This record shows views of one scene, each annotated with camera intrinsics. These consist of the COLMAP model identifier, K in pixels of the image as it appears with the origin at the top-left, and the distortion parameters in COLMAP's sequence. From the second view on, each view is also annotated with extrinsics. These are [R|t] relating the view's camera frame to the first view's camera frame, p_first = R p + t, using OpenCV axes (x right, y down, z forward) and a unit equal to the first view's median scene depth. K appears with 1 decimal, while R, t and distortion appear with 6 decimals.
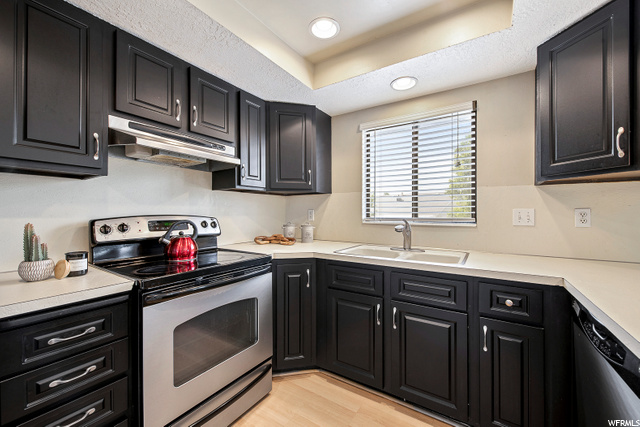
lens RADIAL K [[254.9, 0, 320.0], [0, 254.9, 213.5], [0, 0, 1]] dist [-0.001146, -0.000116]
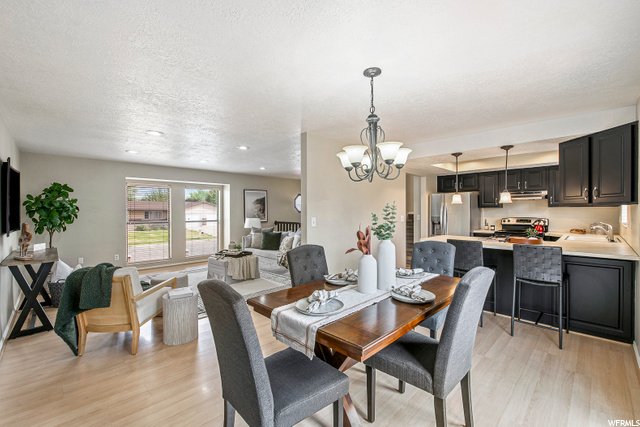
lens RADIAL K [[274.4, 0, 323.7], [0, 274.4, 213.2], [0, 0, 1]] dist [0.002134, 0.000236]
pose [[-0.207996, 0.006300, -0.978109, 3.311470], [0.003864, 0.999977, 0.005620, -0.077099], [0.978122, -0.002610, -0.208015, -0.693948]]
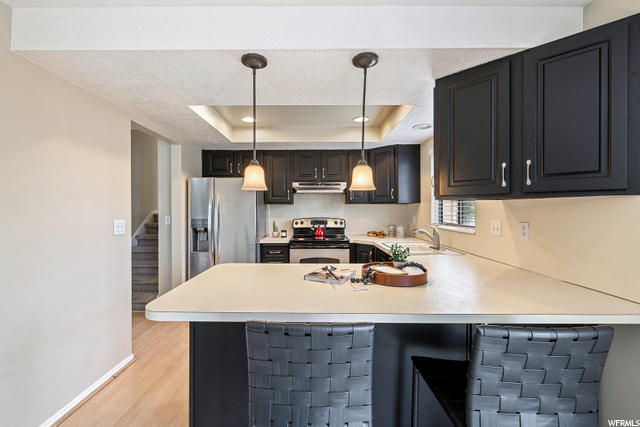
lens RADIAL K [[275.7, 0, 312.1], [0, 275.7, 212.5], [0, 0, 1]] dist [0.000947, 0.000015]
pose [[0.538973, 0.009669, -0.842267, 1.504334], [0.001615, 0.999920, 0.012512, -0.075995], [0.842321, -0.008104, 0.538915, -0.375791]]
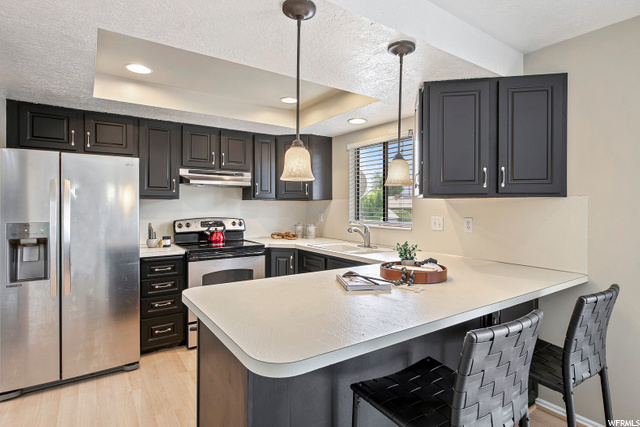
lens RADIAL K [[332.9, 0, 320.2], [0, 332.9, 209.6], [0, 0, 1]] dist [-0.001326, 0.000025]
pose [[0.925702, 0.004825, -0.378222, 0.959083], [-0.001843, 0.999964, 0.008245, -0.072282], [0.378249, -0.006935, 0.925678, -0.813050]]
